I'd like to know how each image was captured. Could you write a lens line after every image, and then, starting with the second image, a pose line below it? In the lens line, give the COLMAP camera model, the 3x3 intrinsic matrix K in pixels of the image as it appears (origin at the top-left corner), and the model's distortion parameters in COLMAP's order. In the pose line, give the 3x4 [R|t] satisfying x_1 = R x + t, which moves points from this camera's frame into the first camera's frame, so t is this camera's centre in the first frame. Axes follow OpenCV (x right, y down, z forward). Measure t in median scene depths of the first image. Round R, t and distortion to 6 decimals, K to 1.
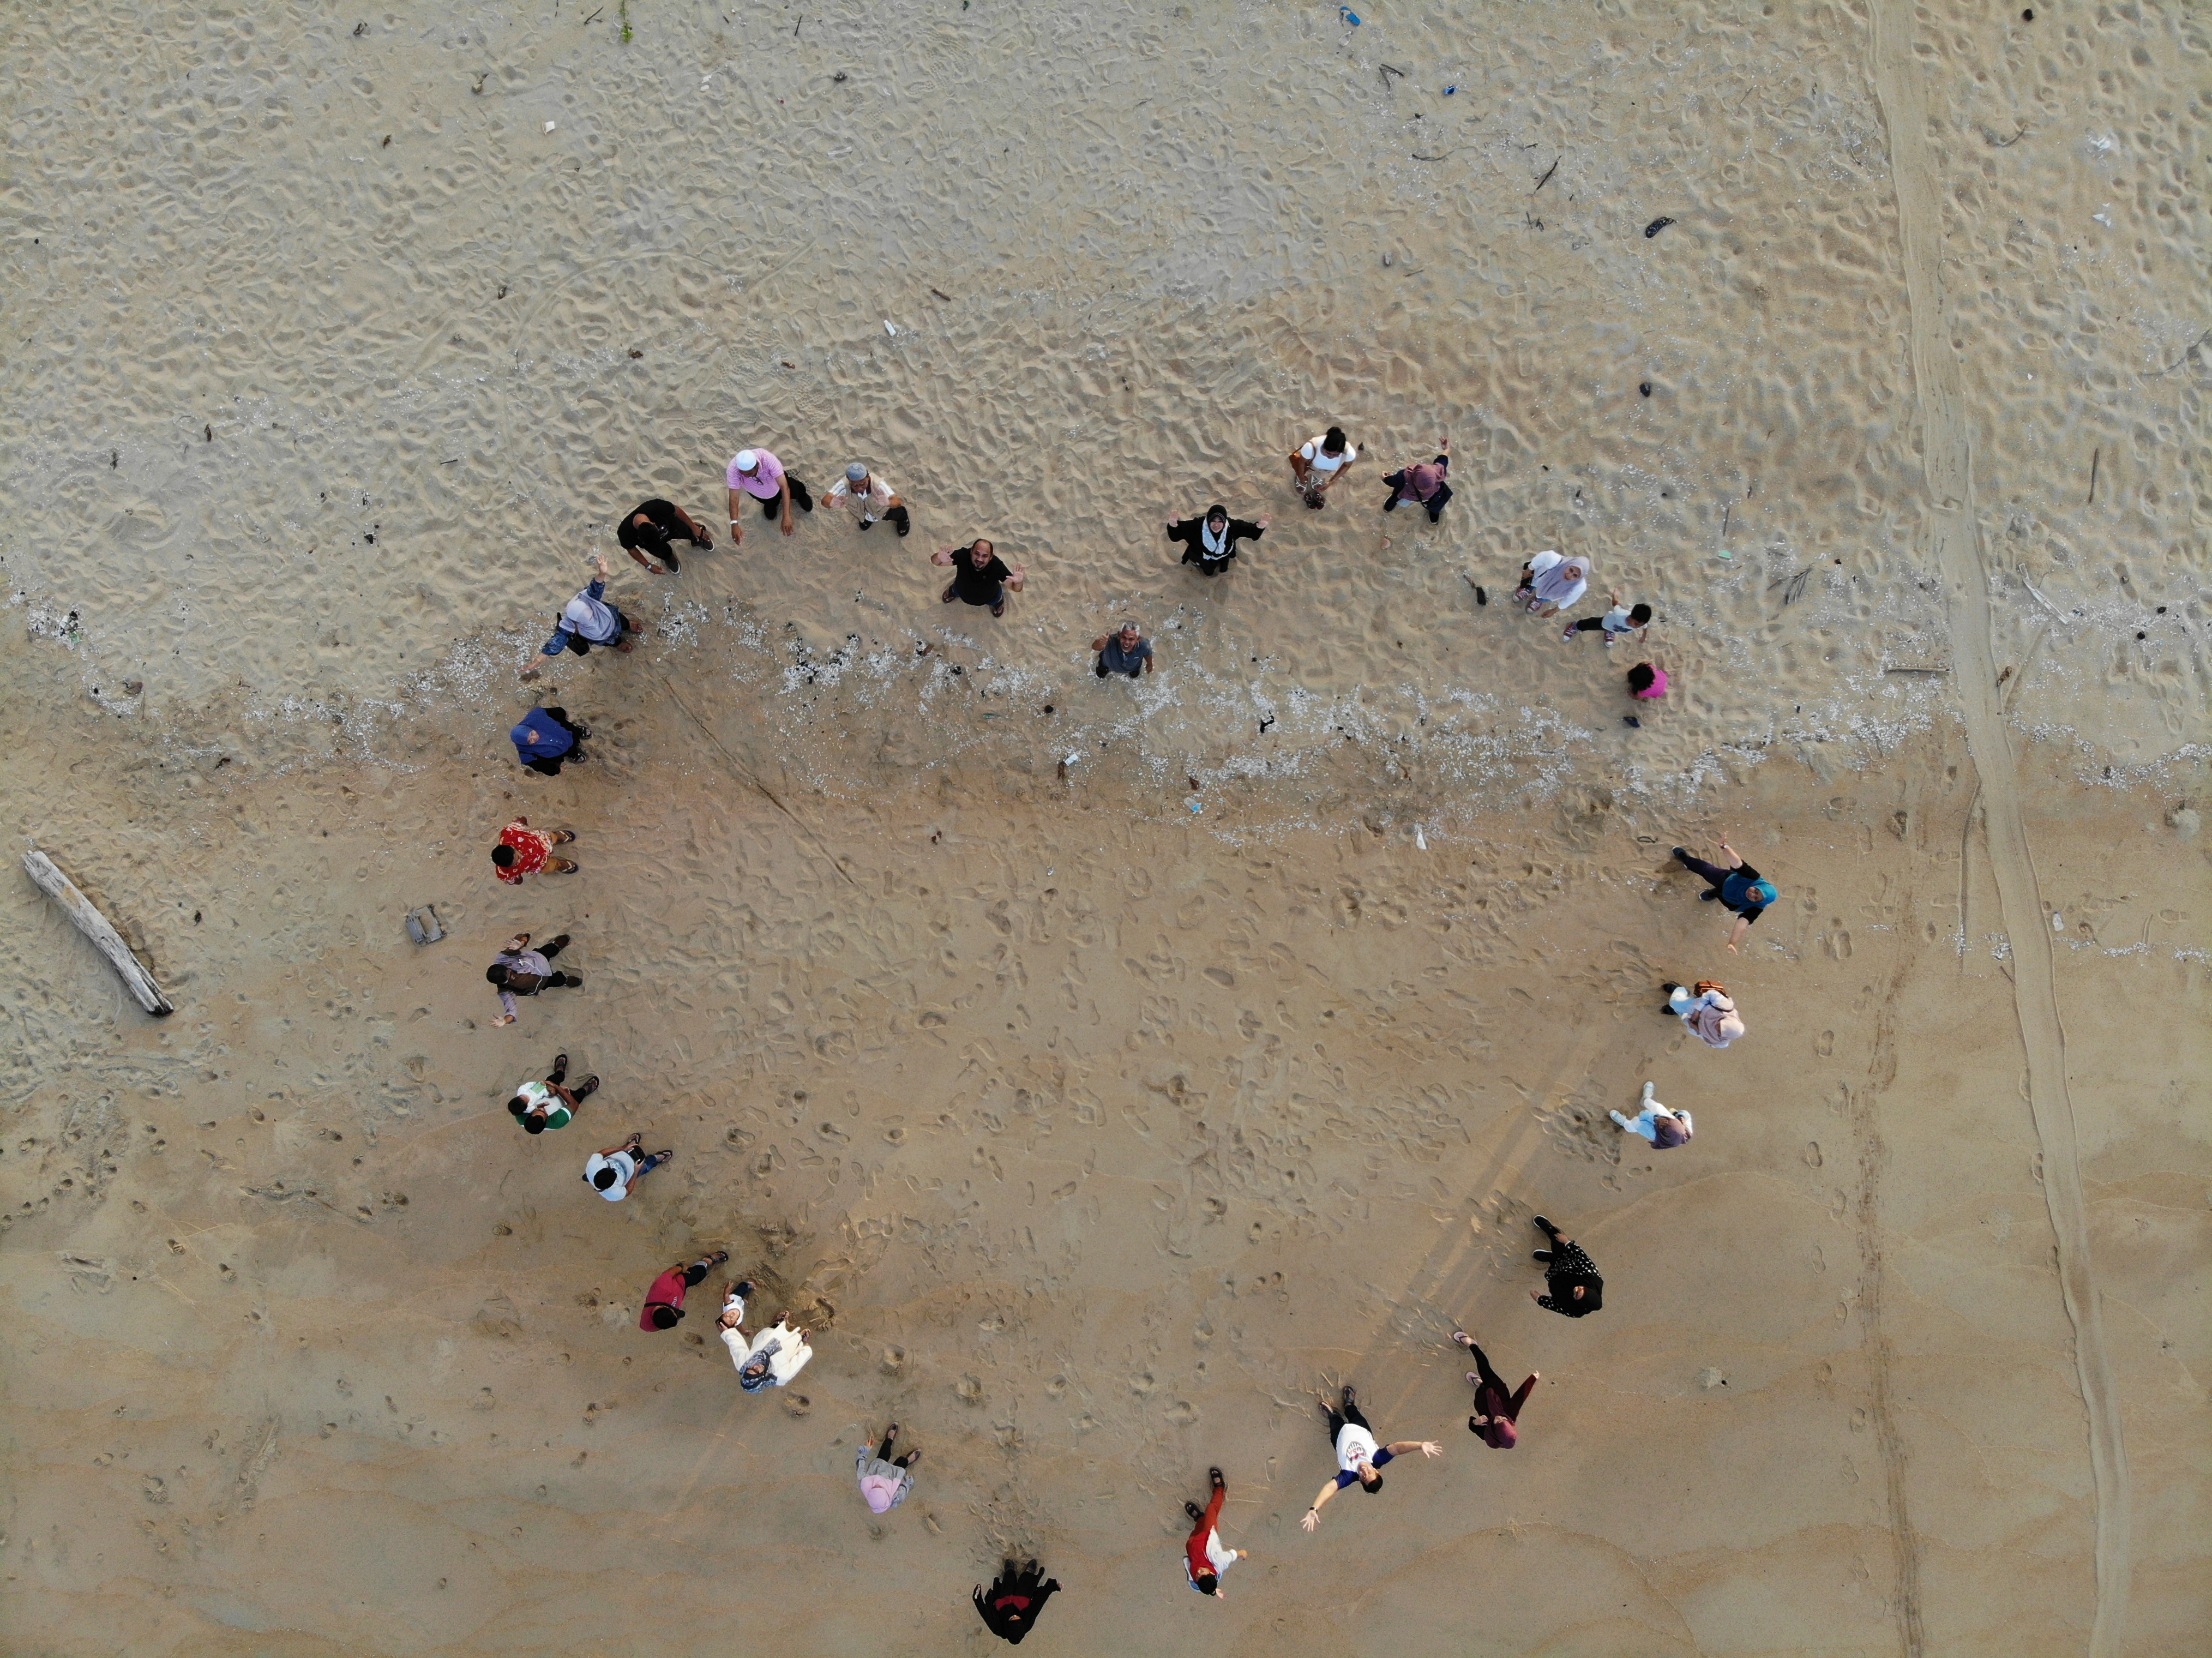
lens RADIAL K [[1550.4, 0, 1103.0], [0, 1550.4, 824.7], [0, 0, 1]] dist [-0.131195, 0.002860]
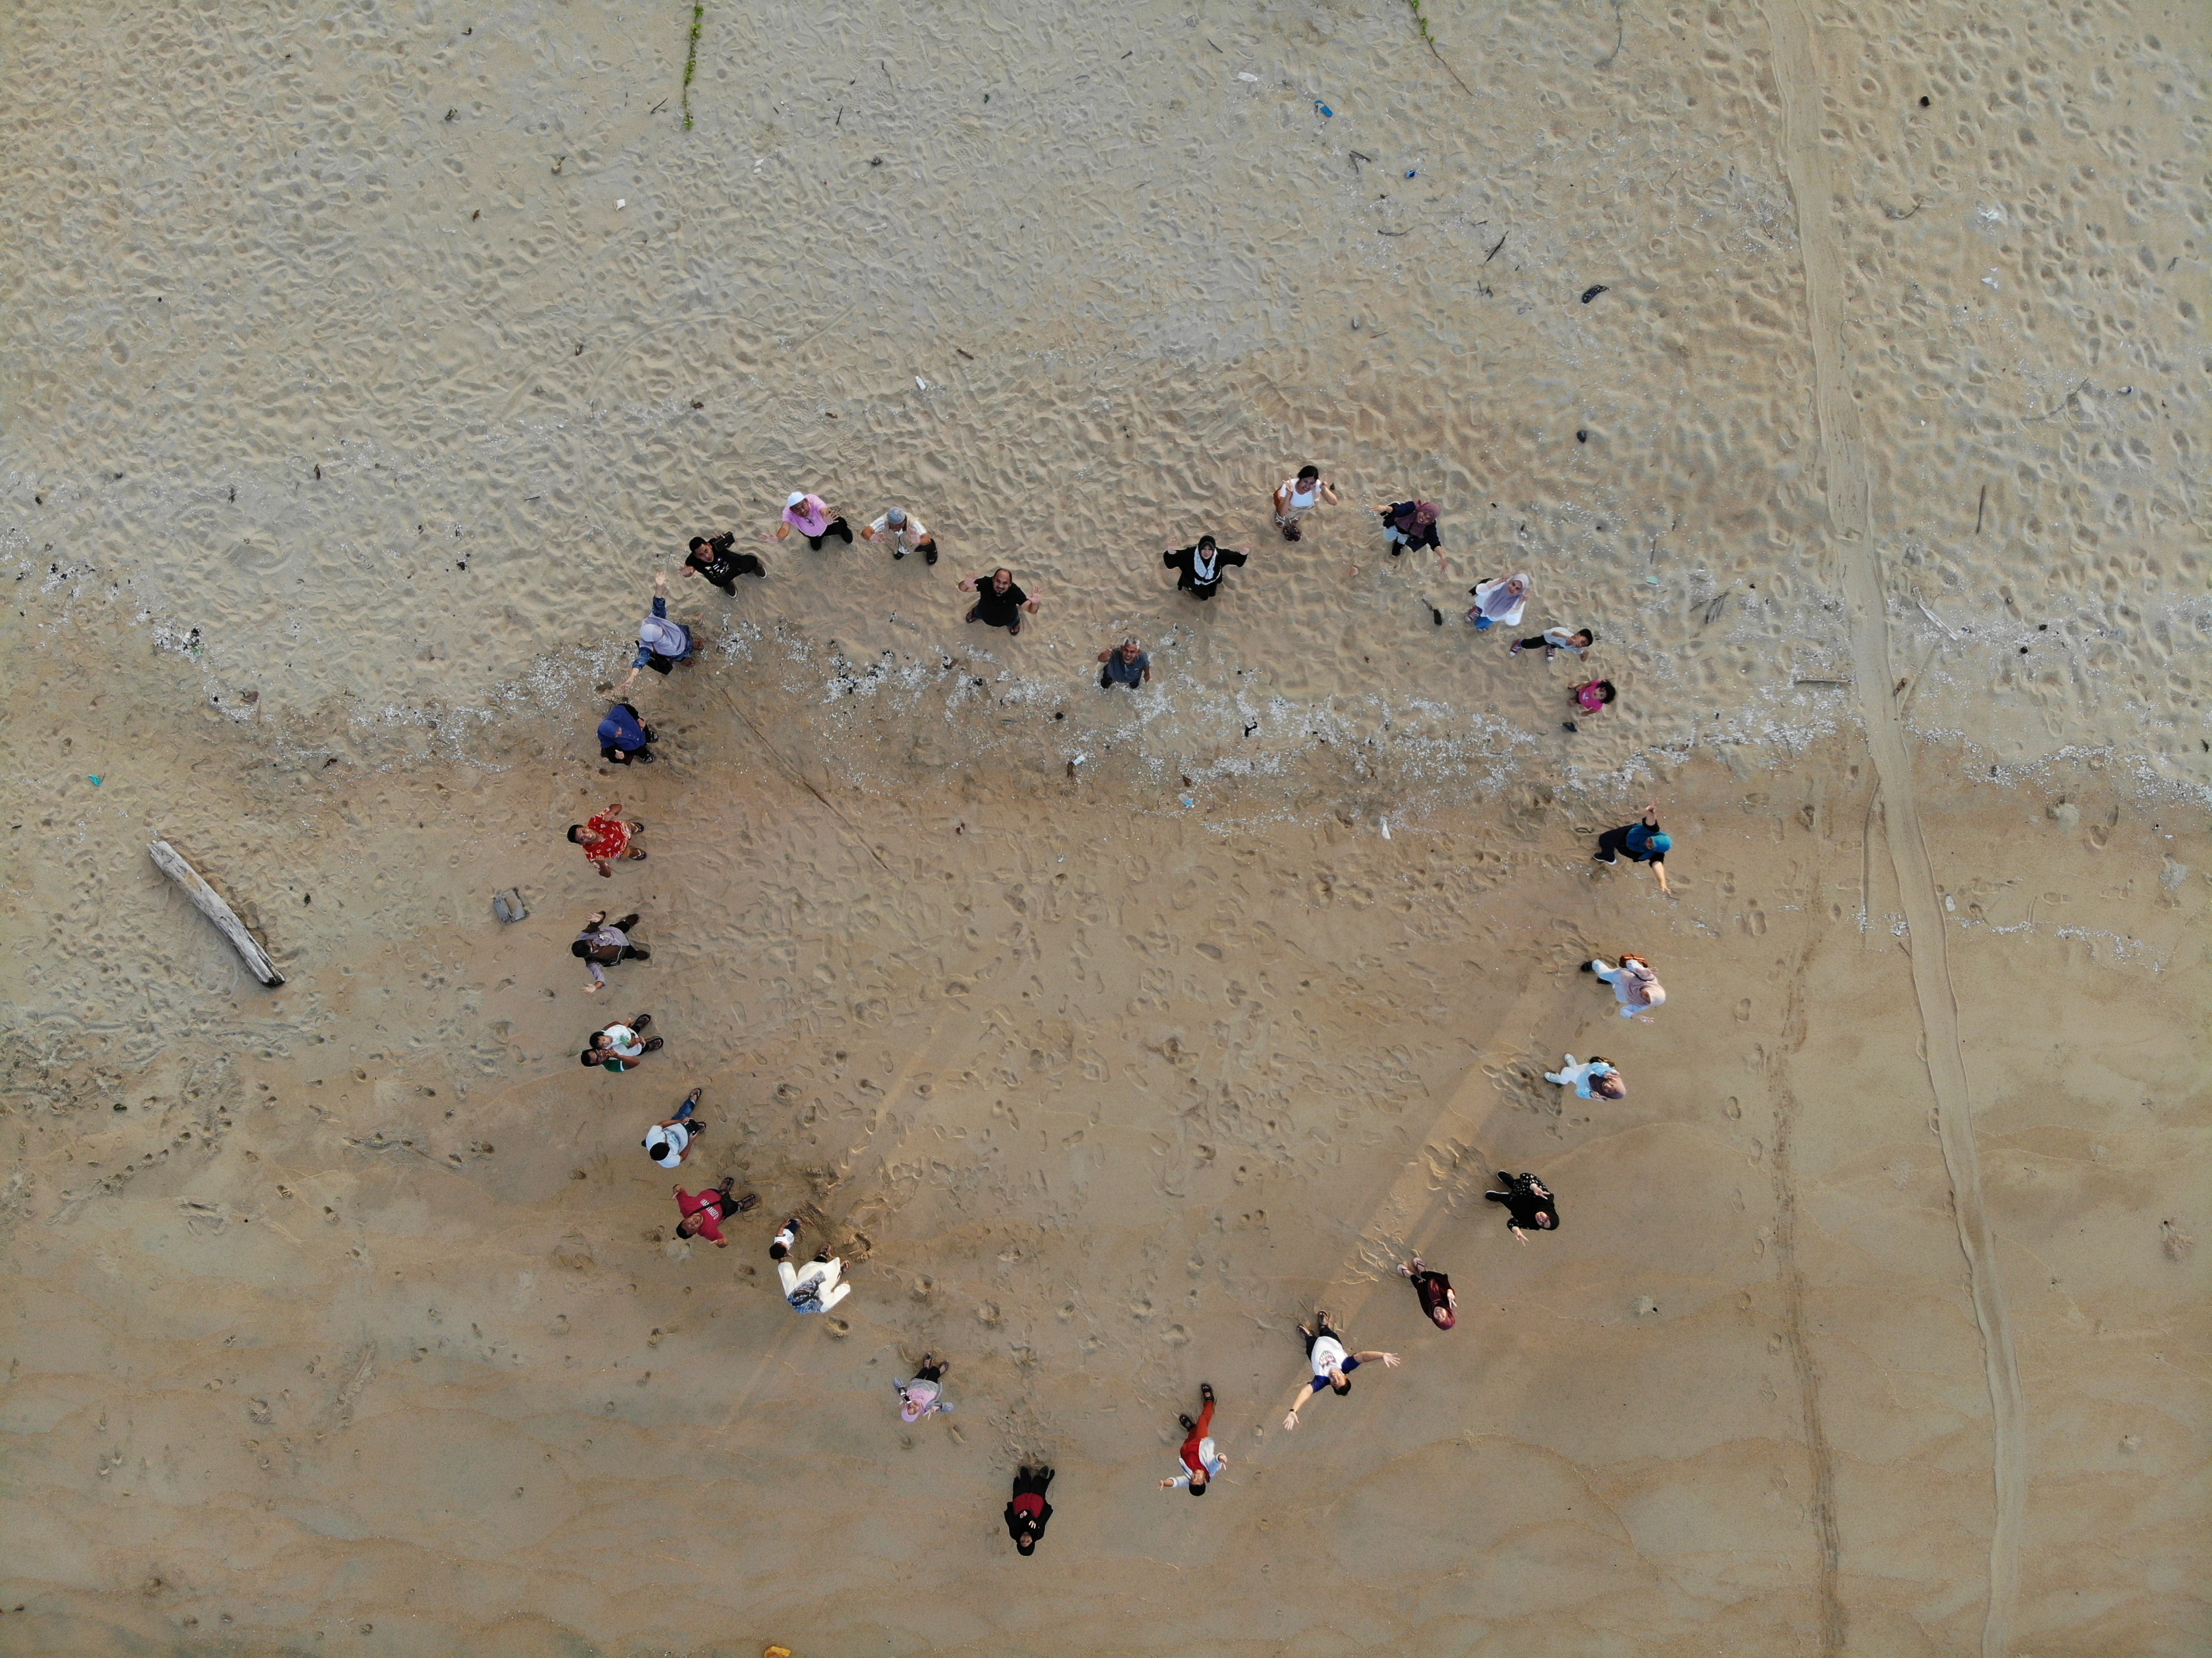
lens RADIAL K [[1550.4, 0, 1103.0], [0, 1550.4, 824.7], [0, 0, 1]] dist [-0.131195, 0.002860]
pose [[1.000000, -0.000108, -0.000224, -0.002758], [0.000109, 0.999997, 0.002275, 0.002966], [0.000223, -0.002275, 0.999997, -0.147260]]
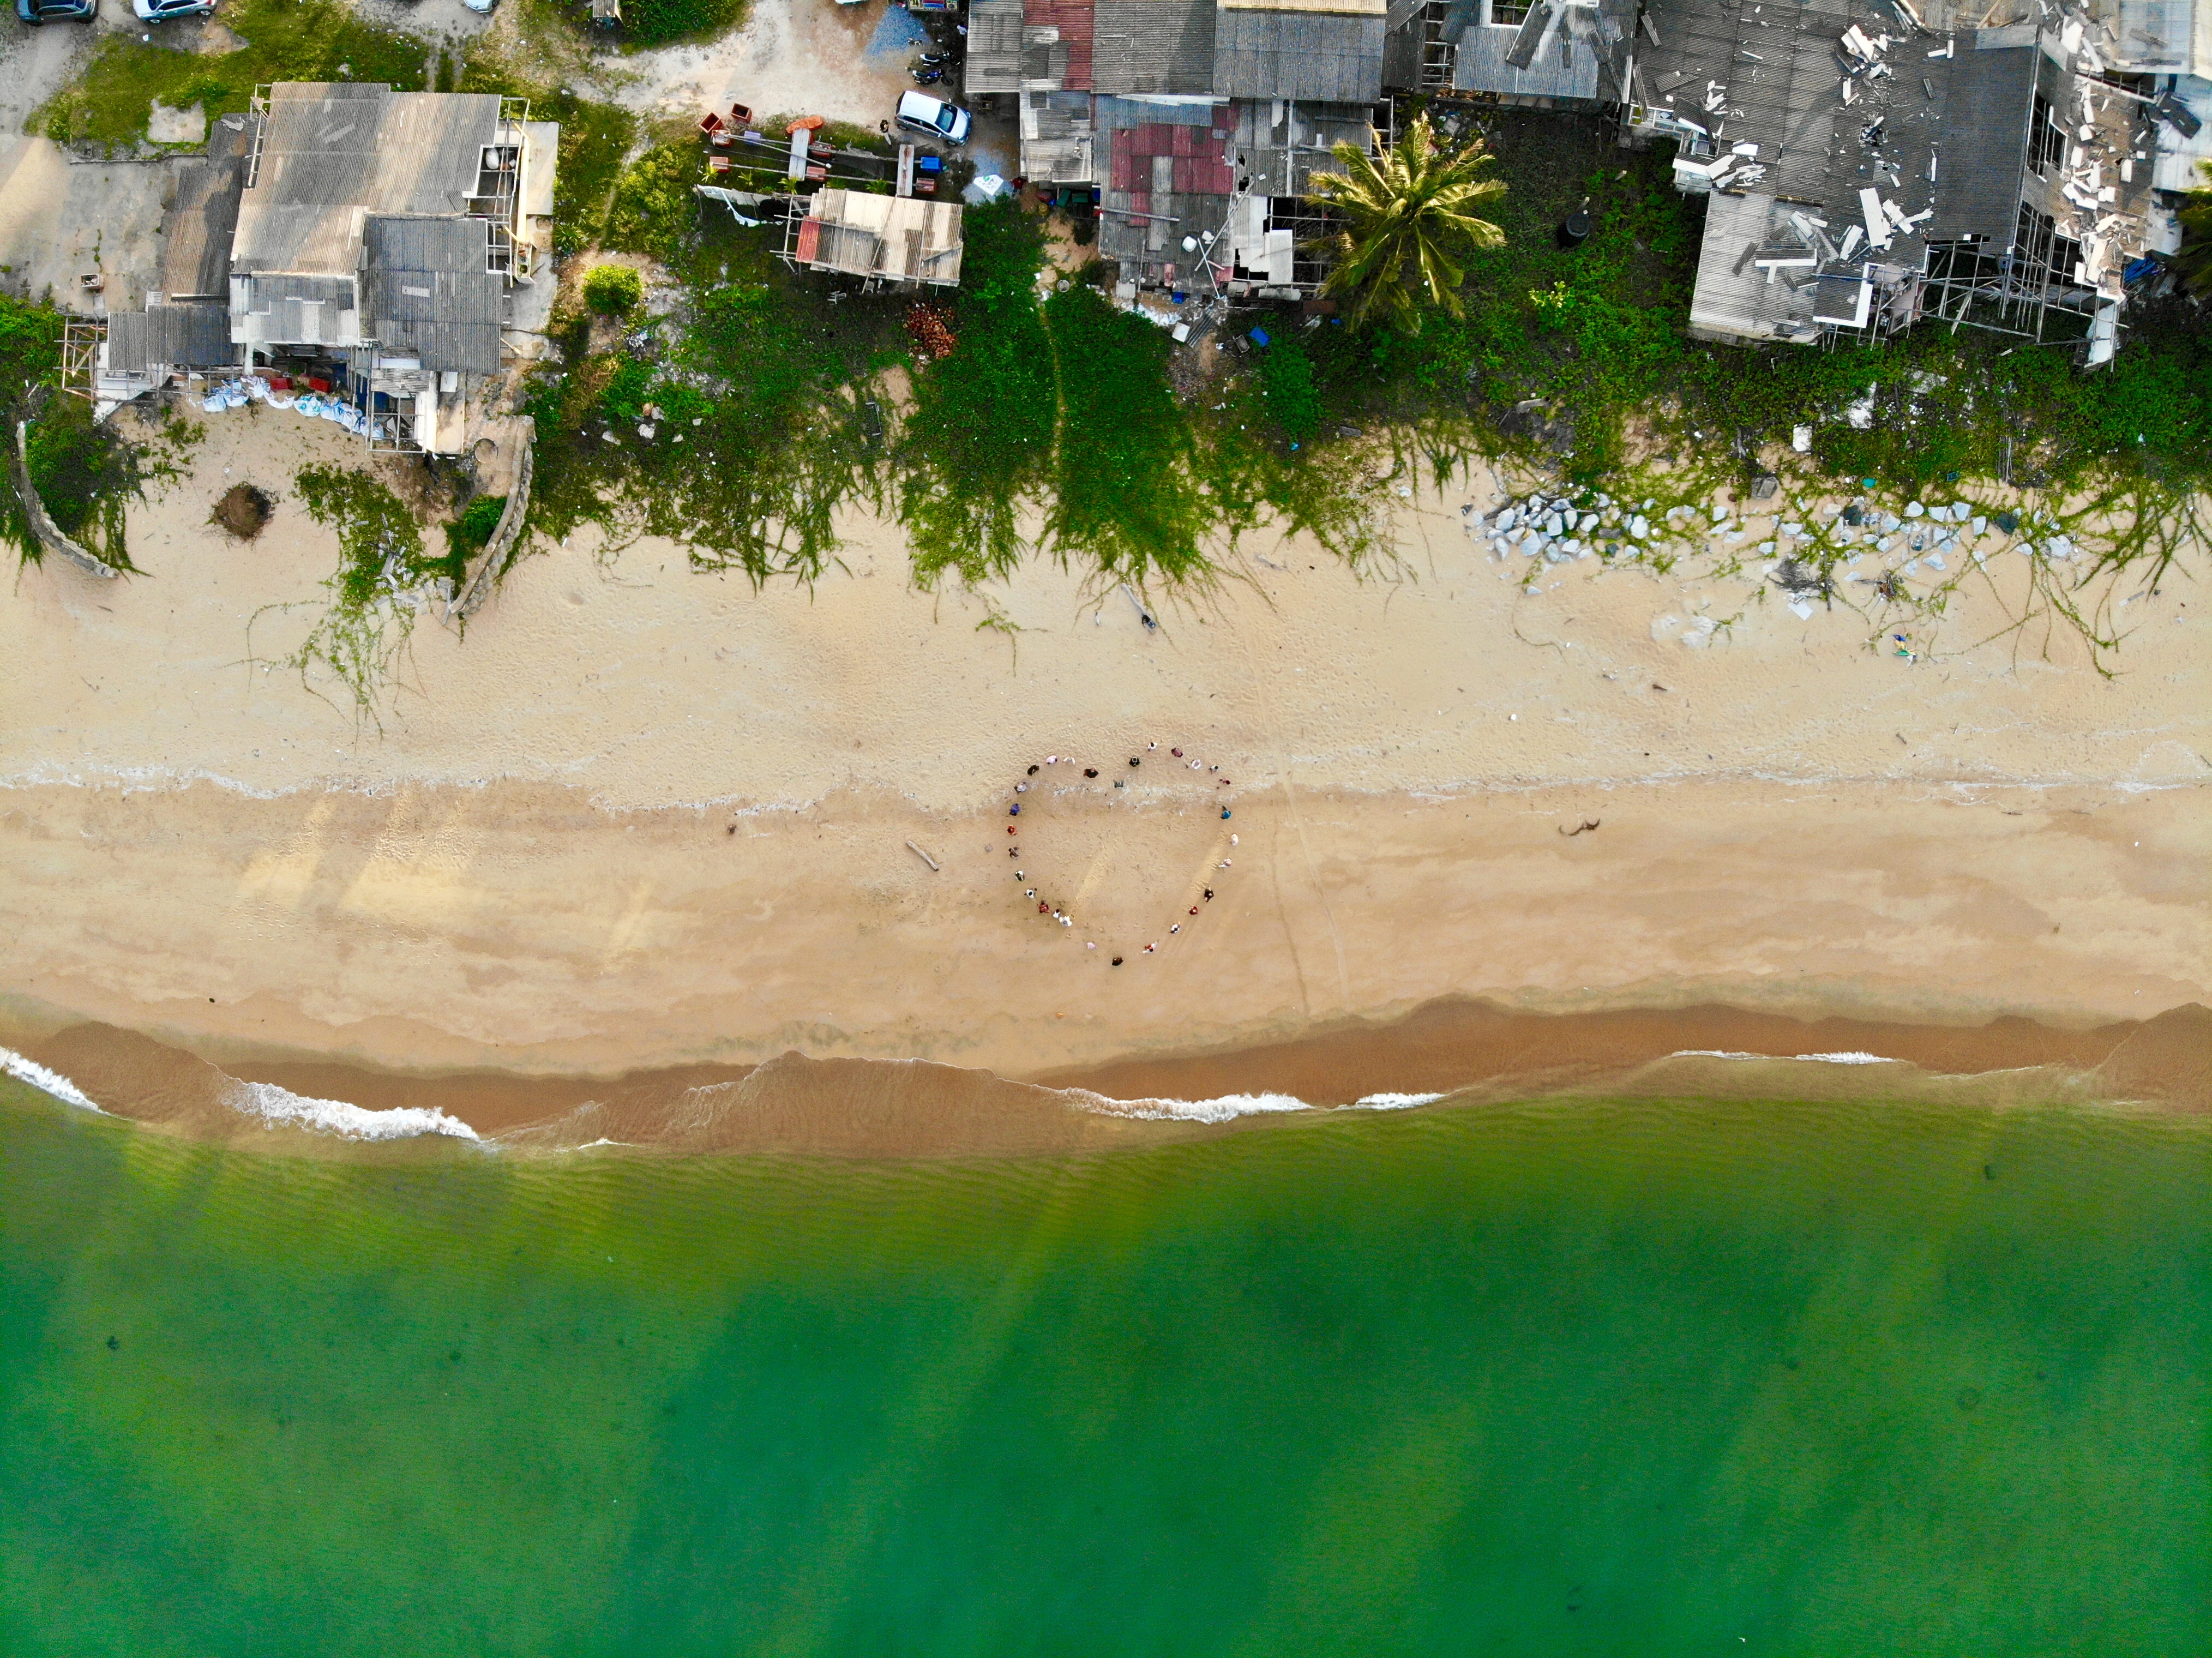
lens RADIAL K [[1550.4, 0, 1103.0], [0, 1550.4, 824.7], [0, 0, 1]] dist [-0.131195, 0.002860]
pose [[0.996059, -0.088645, -0.002803, -0.040985], [0.088655, 0.996055, 0.003729, 0.002861], [0.002462, -0.003963, 0.999989, -4.376720]]
